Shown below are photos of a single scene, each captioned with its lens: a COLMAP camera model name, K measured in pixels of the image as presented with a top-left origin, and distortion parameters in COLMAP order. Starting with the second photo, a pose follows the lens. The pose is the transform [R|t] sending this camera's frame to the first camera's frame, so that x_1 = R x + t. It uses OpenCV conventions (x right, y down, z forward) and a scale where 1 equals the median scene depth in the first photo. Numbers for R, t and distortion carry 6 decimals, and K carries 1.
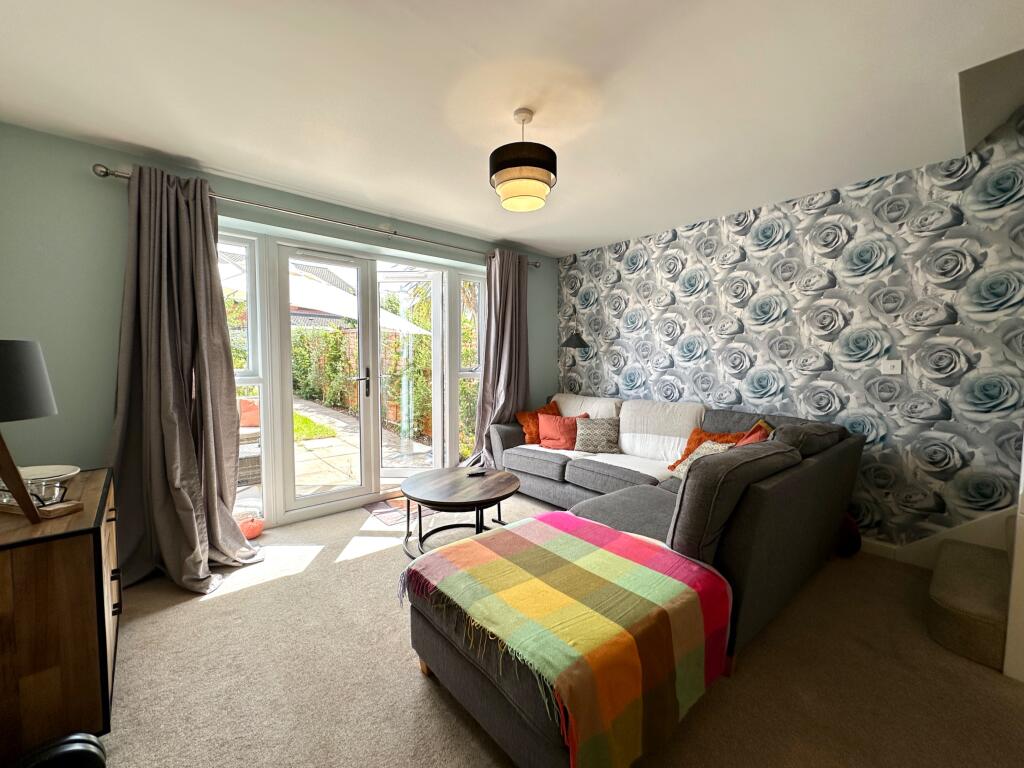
lens RADIAL K [[410.3, 0, 512.0], [0, 410.3, 384.0], [0, 0, 1]] dist [-0.001056, -0.000030]
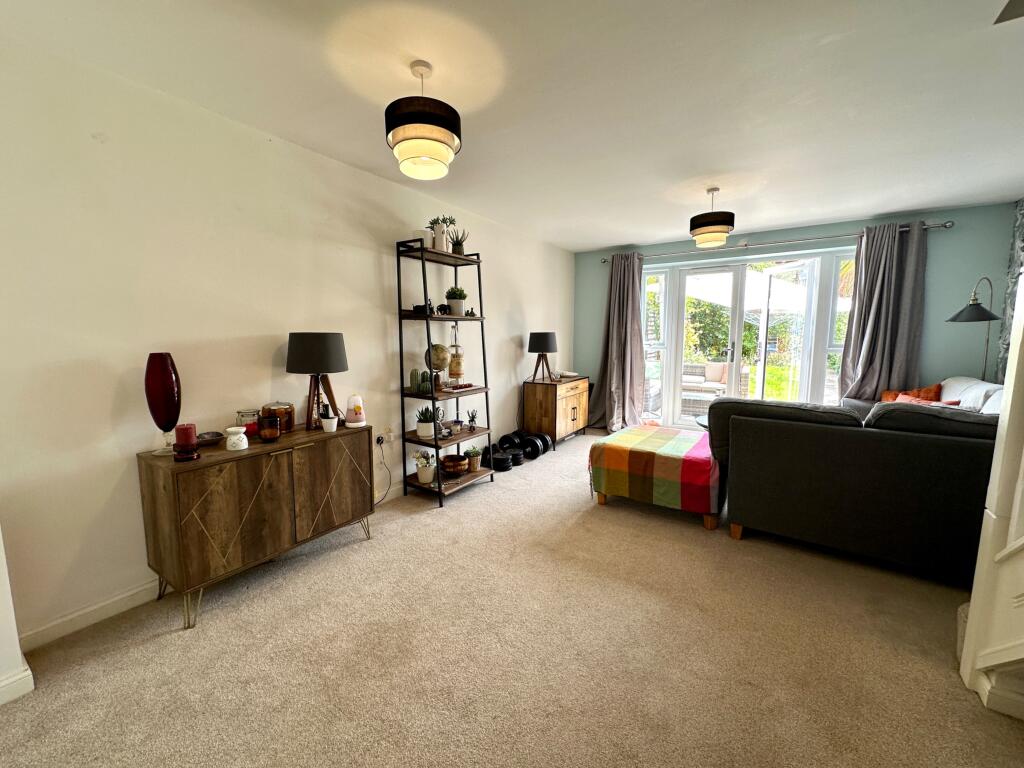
lens RADIAL K [[410.3, 0, 512.0], [0, 410.3, 384.0], [0, 0, 1]] dist [-0.001056, -0.000030]
pose [[0.268290, 0.112150, -0.956788, 0.980869], [-0.052440, 0.993428, 0.101740, 0.002171], [0.961910, 0.022878, 0.272408, -0.153556]]
